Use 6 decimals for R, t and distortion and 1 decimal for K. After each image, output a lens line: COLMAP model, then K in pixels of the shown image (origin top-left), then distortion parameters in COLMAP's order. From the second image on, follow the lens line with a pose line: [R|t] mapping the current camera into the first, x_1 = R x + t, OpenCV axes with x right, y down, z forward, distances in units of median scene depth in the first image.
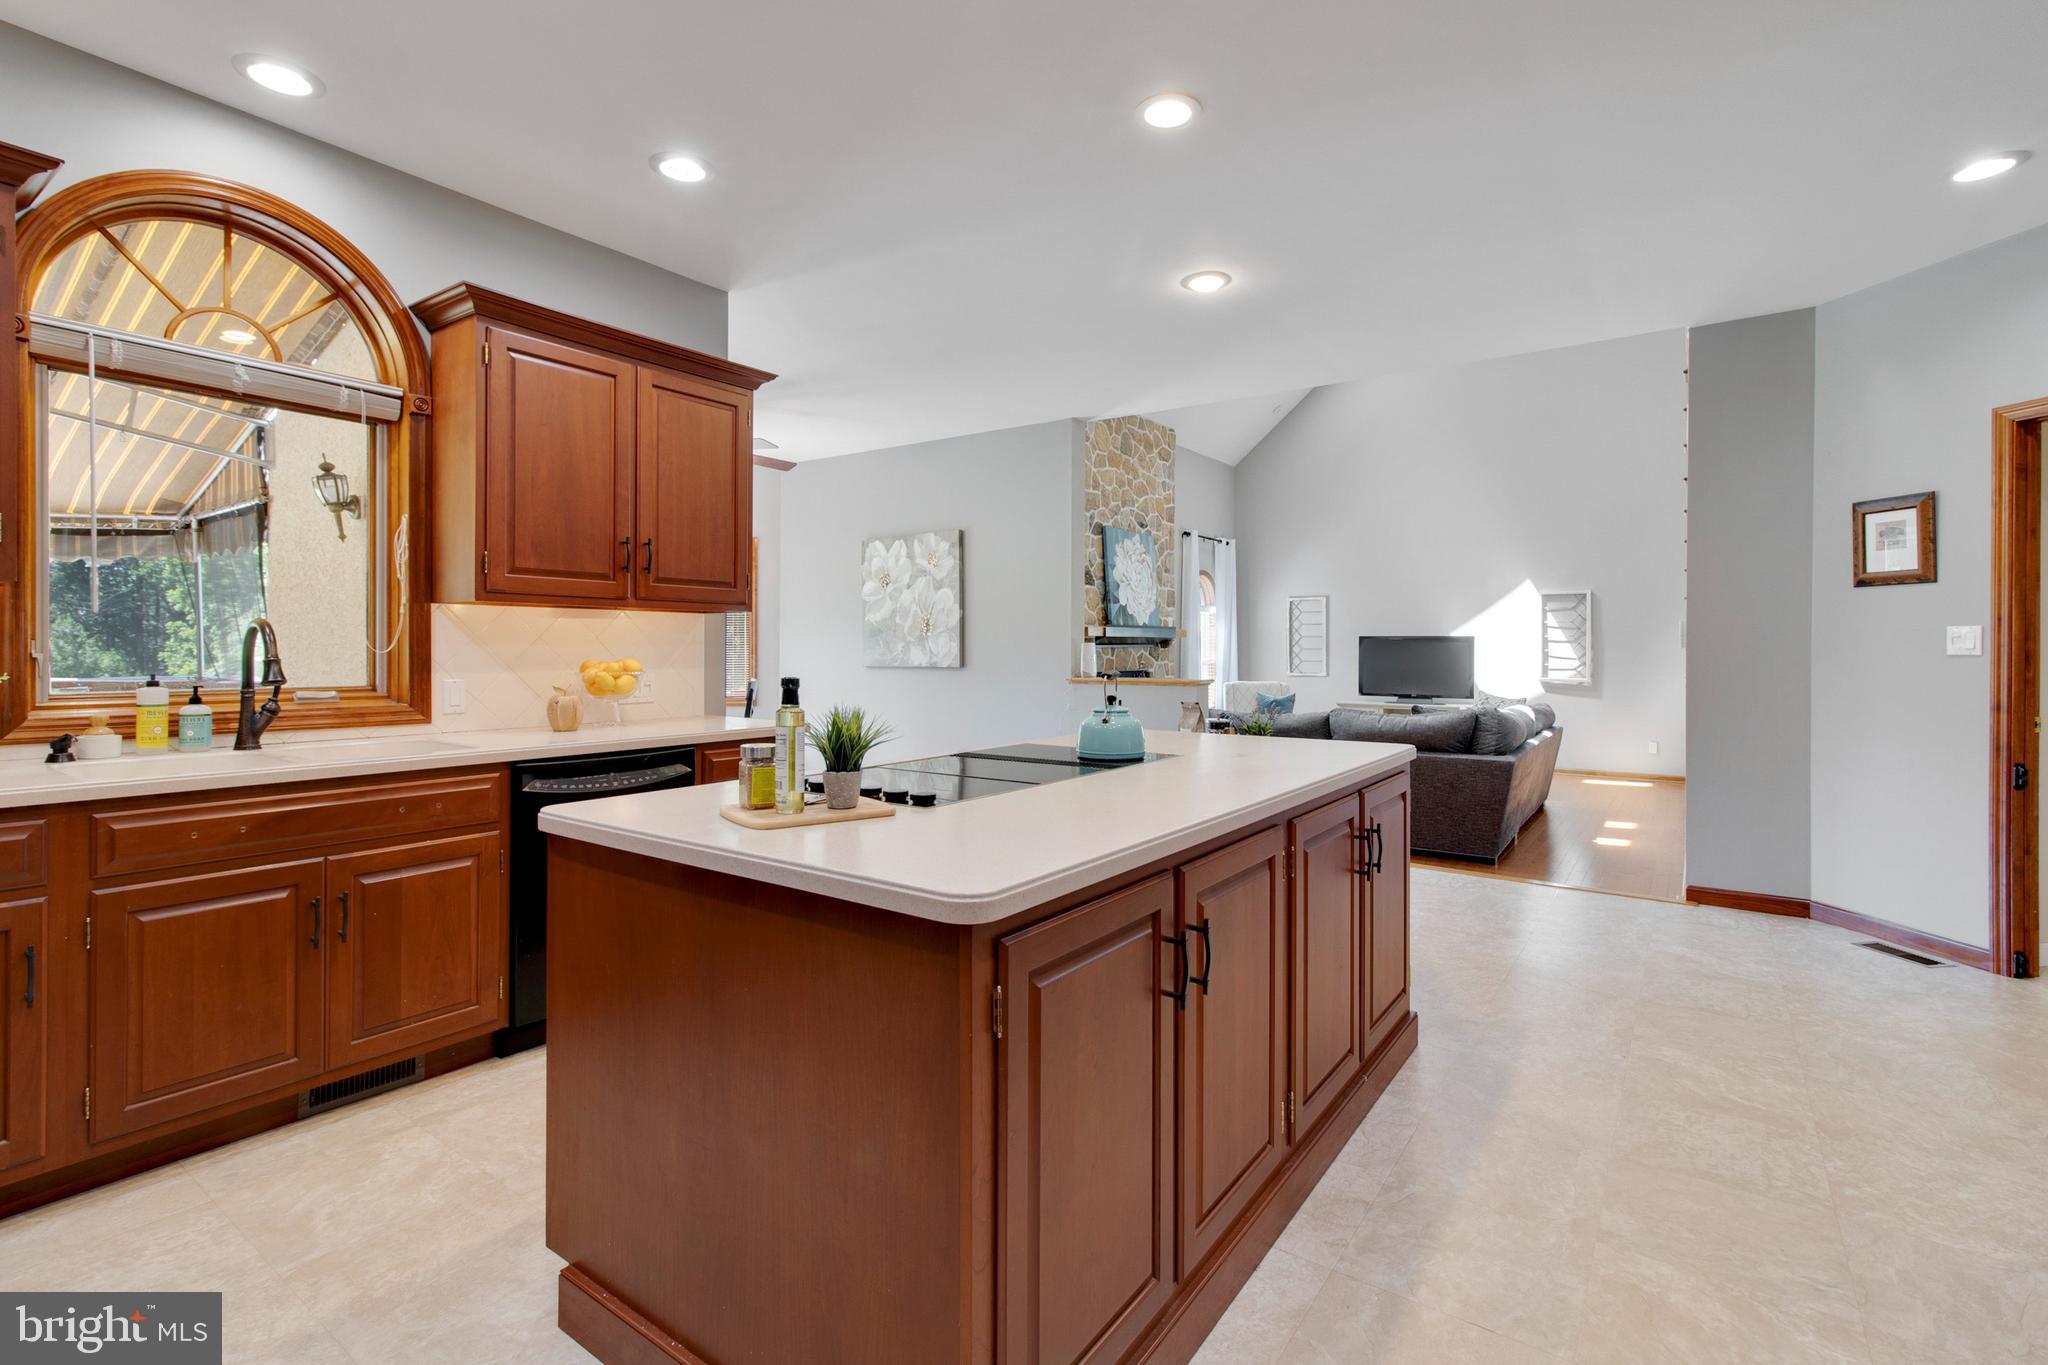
lens RADIAL K [[940.6, 0, 1016.0], [0, 940.6, 647.3], [0, 0, 1]] dist [-0.004210, -0.000042]
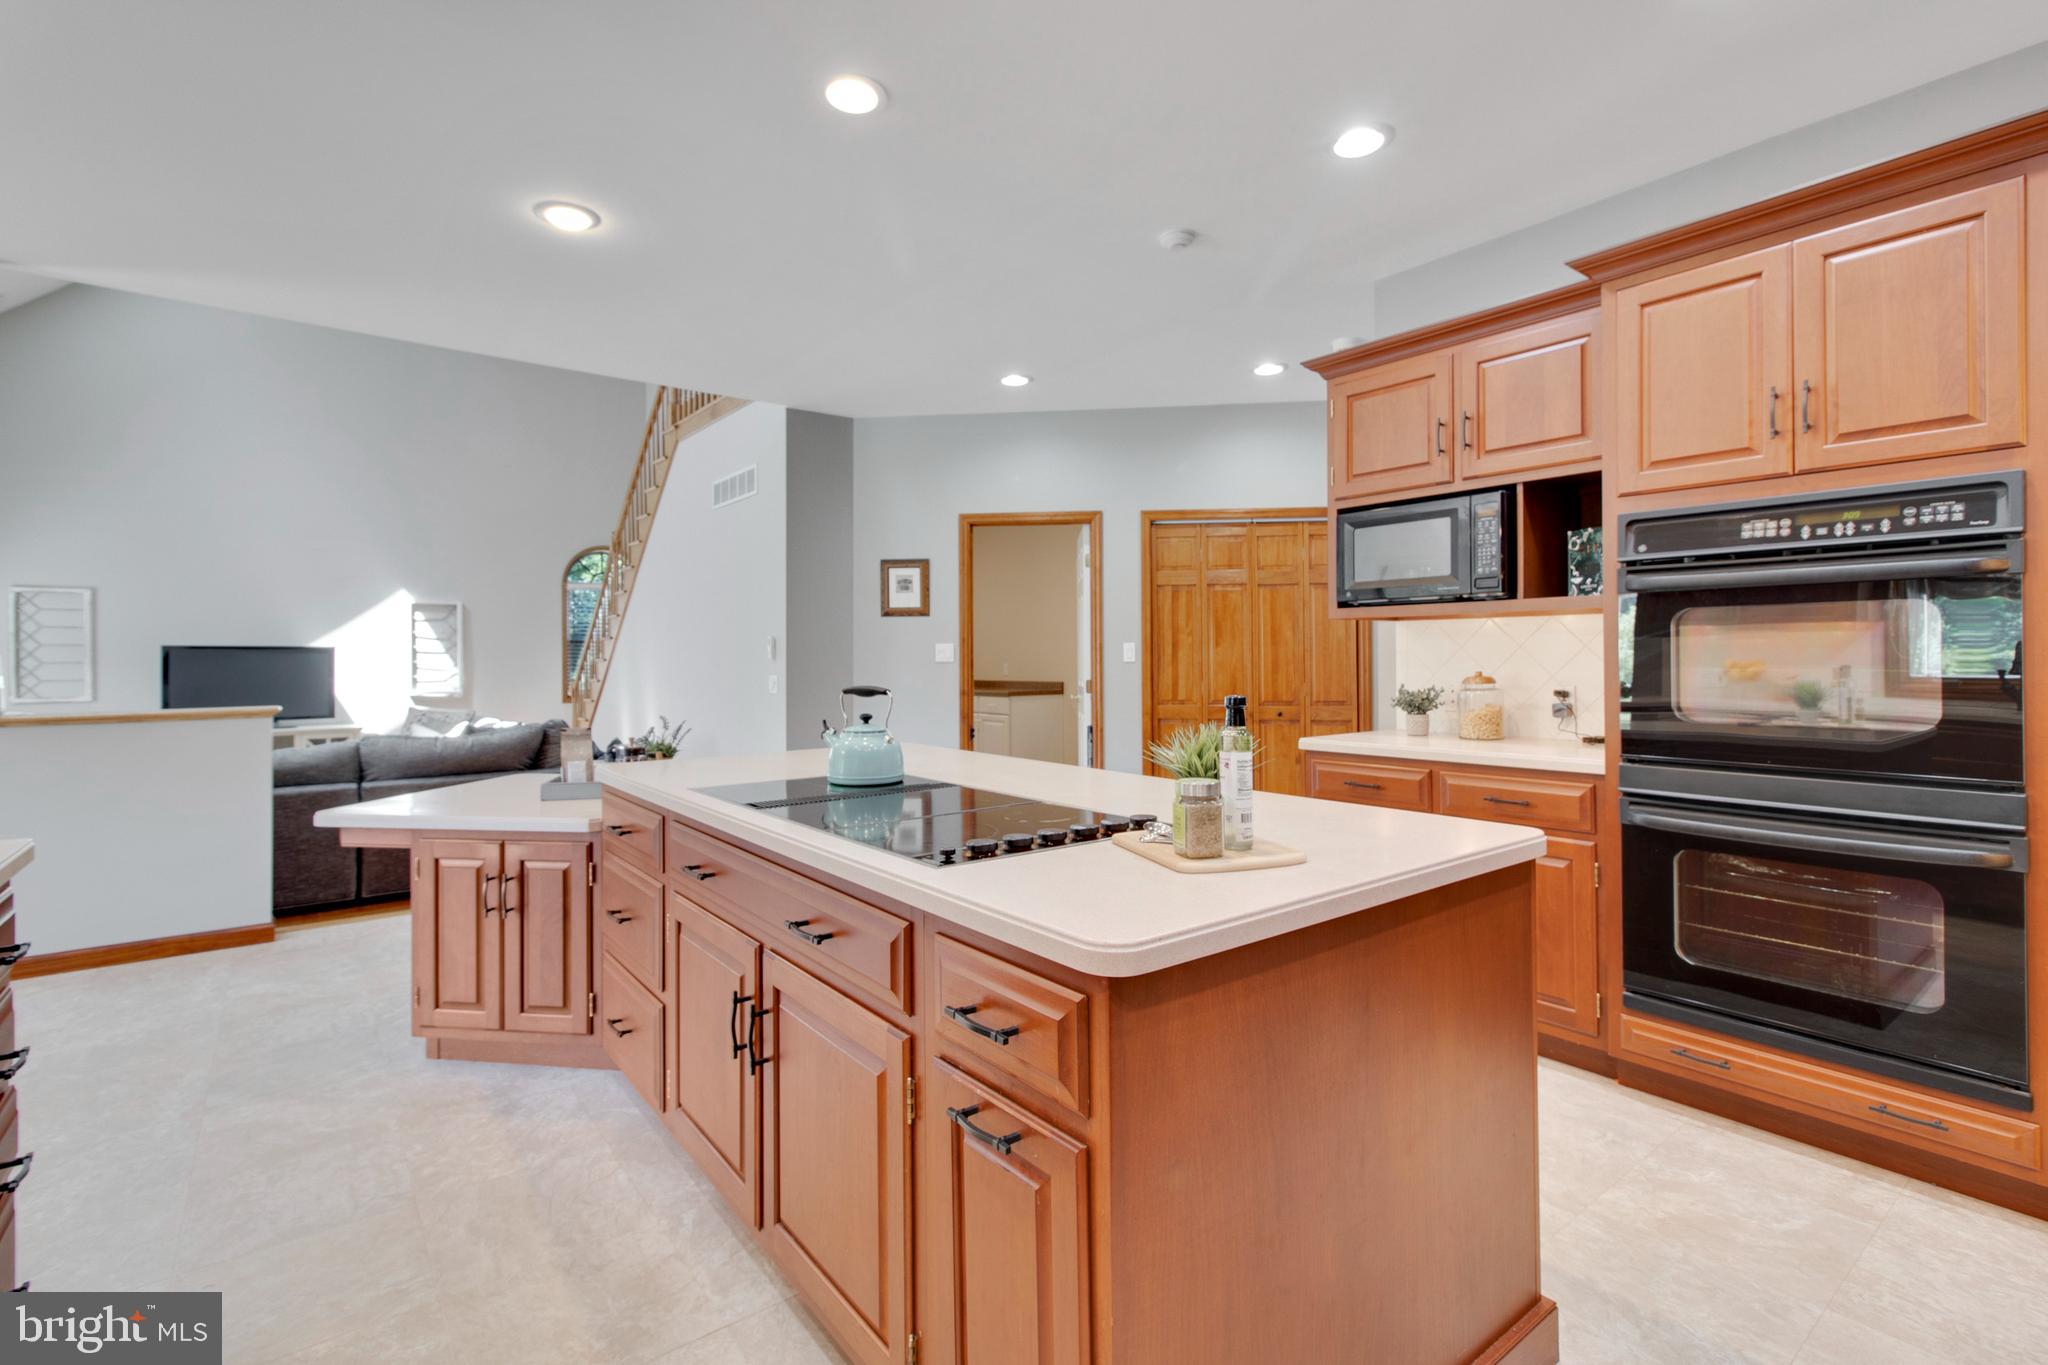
lens RADIAL K [[940.6, 0, 1028.6], [0, 940.6, 670.9], [0, 0, 1]] dist [-0.004210, -0.000042]
pose [[0.279467, -0.018957, 0.959968, -0.469873], [0.005401, 0.999820, 0.018172, -0.004167], [-0.960140, 0.000106, 0.279519, 0.366298]]
